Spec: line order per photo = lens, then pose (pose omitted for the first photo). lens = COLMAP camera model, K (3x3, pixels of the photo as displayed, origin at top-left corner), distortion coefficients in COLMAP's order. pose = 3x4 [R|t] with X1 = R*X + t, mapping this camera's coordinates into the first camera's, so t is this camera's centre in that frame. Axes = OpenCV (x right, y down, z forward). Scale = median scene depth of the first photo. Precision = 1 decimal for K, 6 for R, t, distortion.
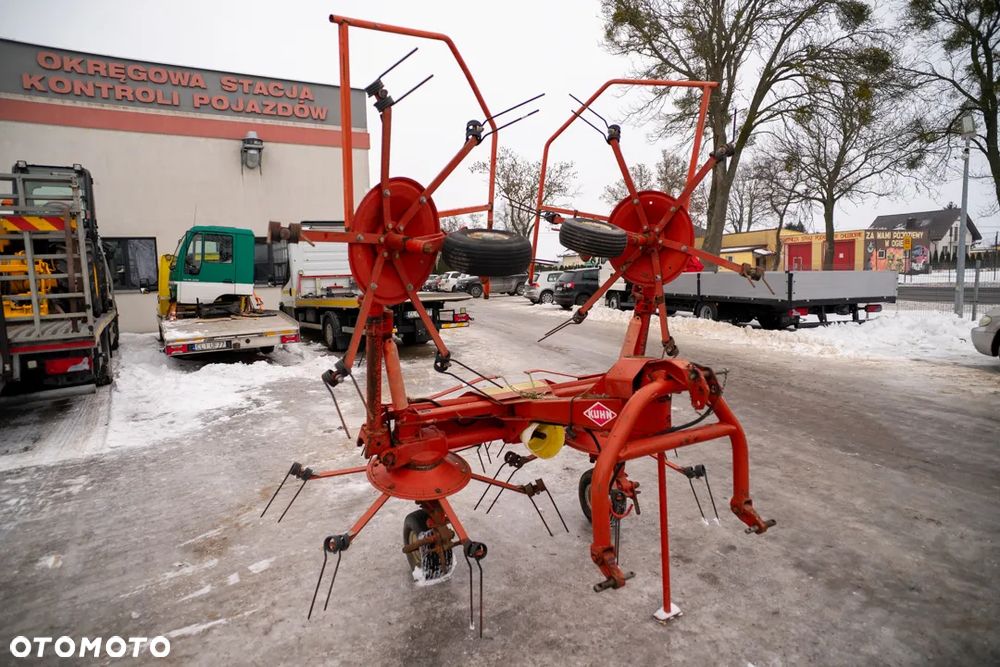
lens RADIAL K [[587.9, 0, 493.7], [0, 587.9, 333.8], [0, 0, 1]] dist [-0.073745, 0.057160]
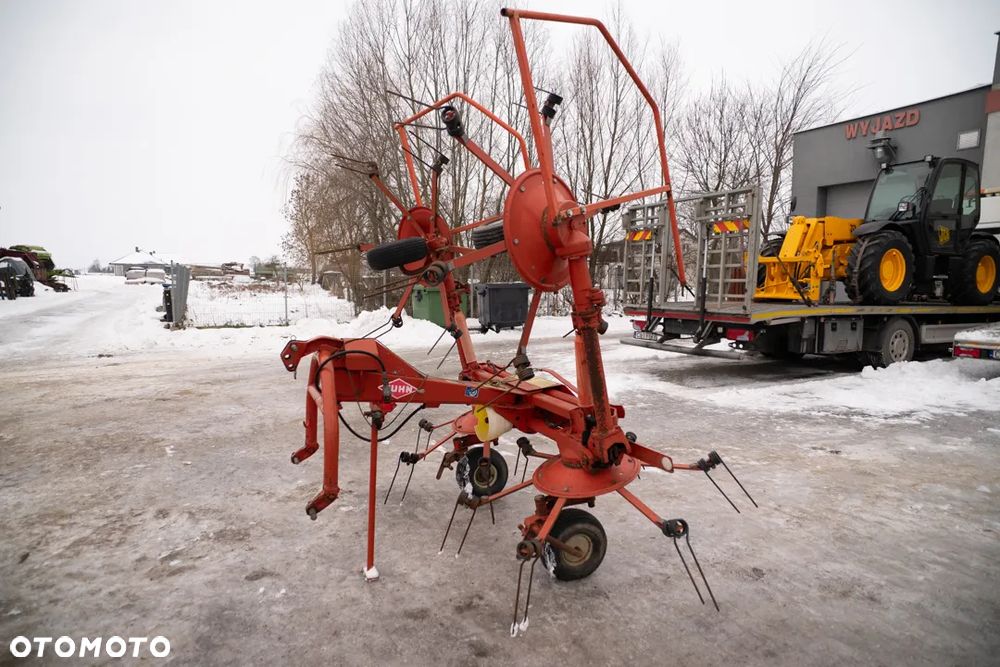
lens RADIAL K [[587.9, 0, 494.3], [0, 587.9, 333.5], [0, 0, 1]] dist [-0.073745, 0.057160]
pose [[-0.096626, 0.129908, -0.986807, 0.243683], [-0.108647, 0.984145, 0.140196, -0.029365], [0.989373, 0.120760, -0.080980, 0.232535]]
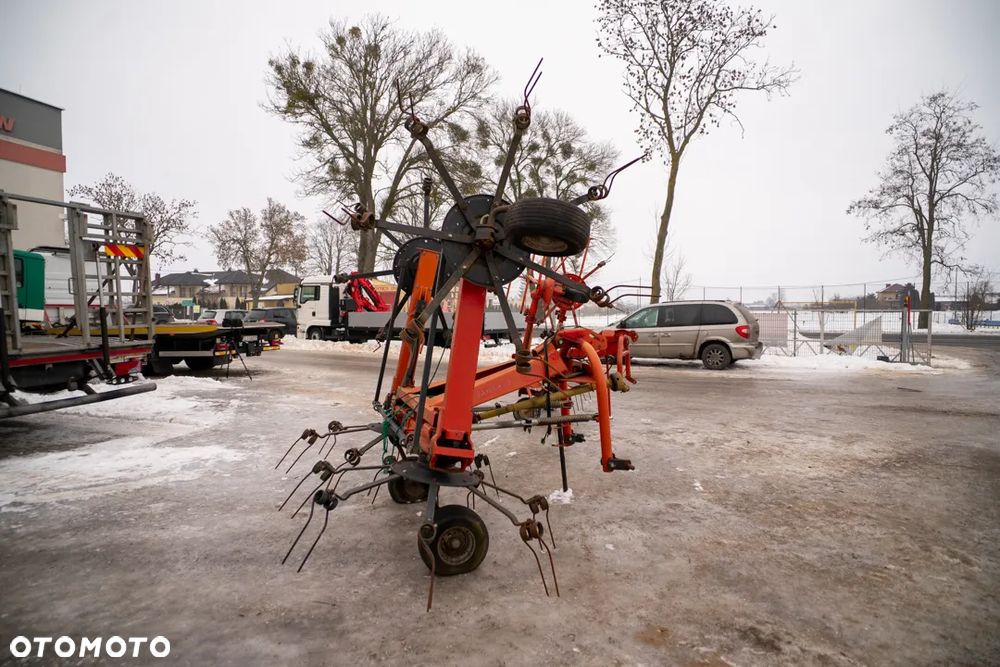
lens RADIAL K [[587.9, 0, 493.7], [0, 587.9, 331.1], [0, 0, 1]] dist [-0.073745, 0.057160]
pose [[0.758004, 0.006400, 0.652218, -0.389057], [0.046032, 0.996934, -0.063281, 0.036901], [-0.650623, 0.077990, 0.755385, -0.169709]]
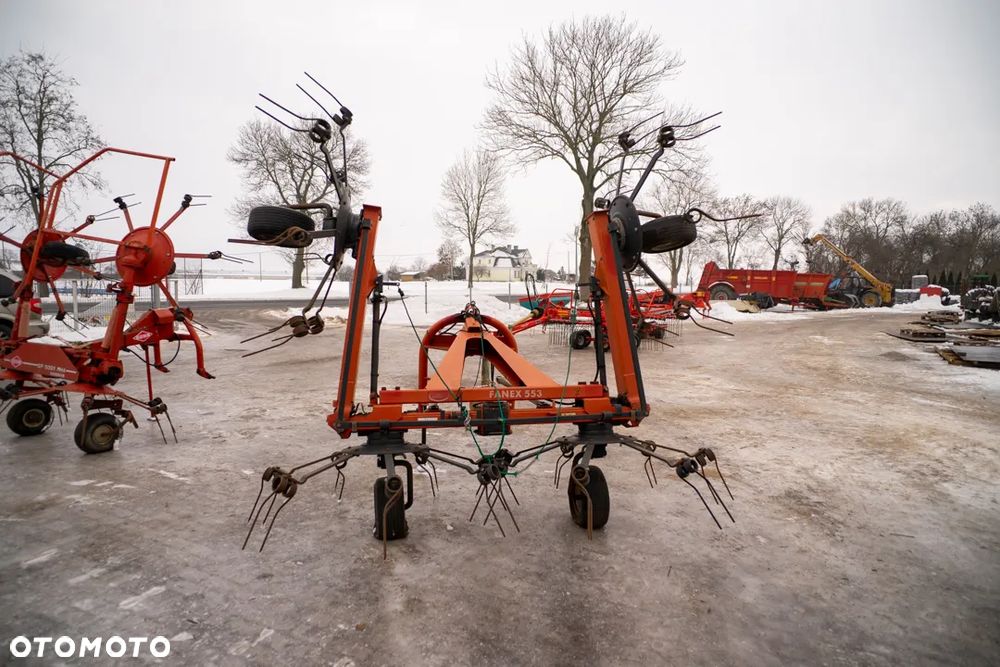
lens RADIAL K [[587.9, 0, 493.8], [0, 587.9, 333.7], [0, 0, 1]] dist [-0.073745, 0.057160]
pose [[-0.536832, -0.050233, 0.842192, -0.442781], [0.091676, 0.988842, 0.117416, -0.001970], [-0.838694, 0.140242, -0.526237, 0.186153]]
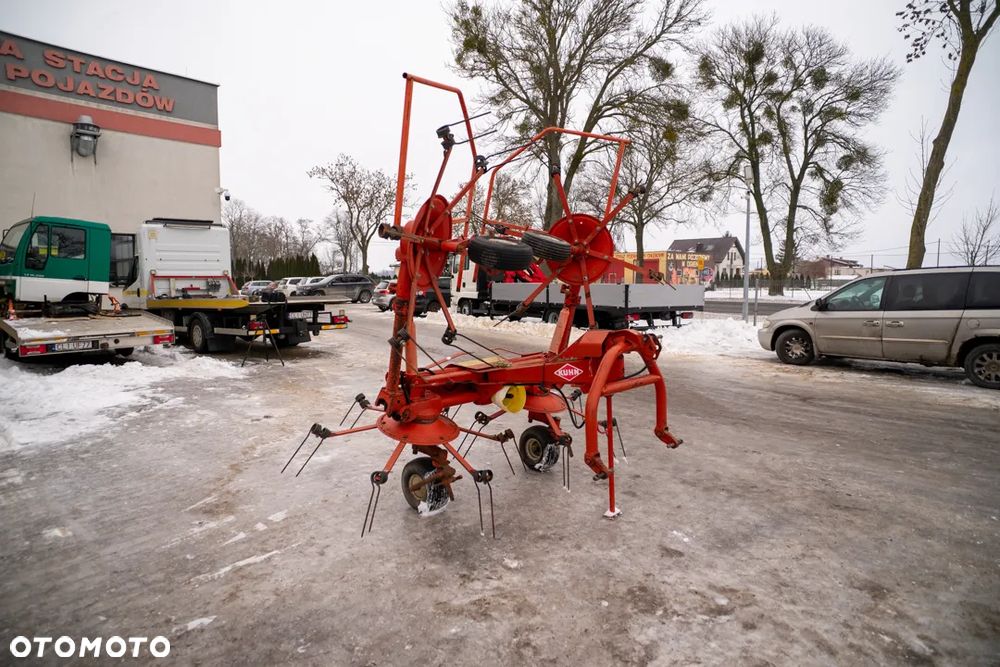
lens RADIAL K [[587.9, 0, 493.5], [0, 587.9, 333.9], [0, 0, 1]] dist [-0.073745, 0.057160]
pose [[0.958172, 0.002797, 0.286178, -0.070798], [0.002150, 0.999854, -0.016970, 0.012439], [-0.286184, 0.016875, 0.958026, -0.053216]]
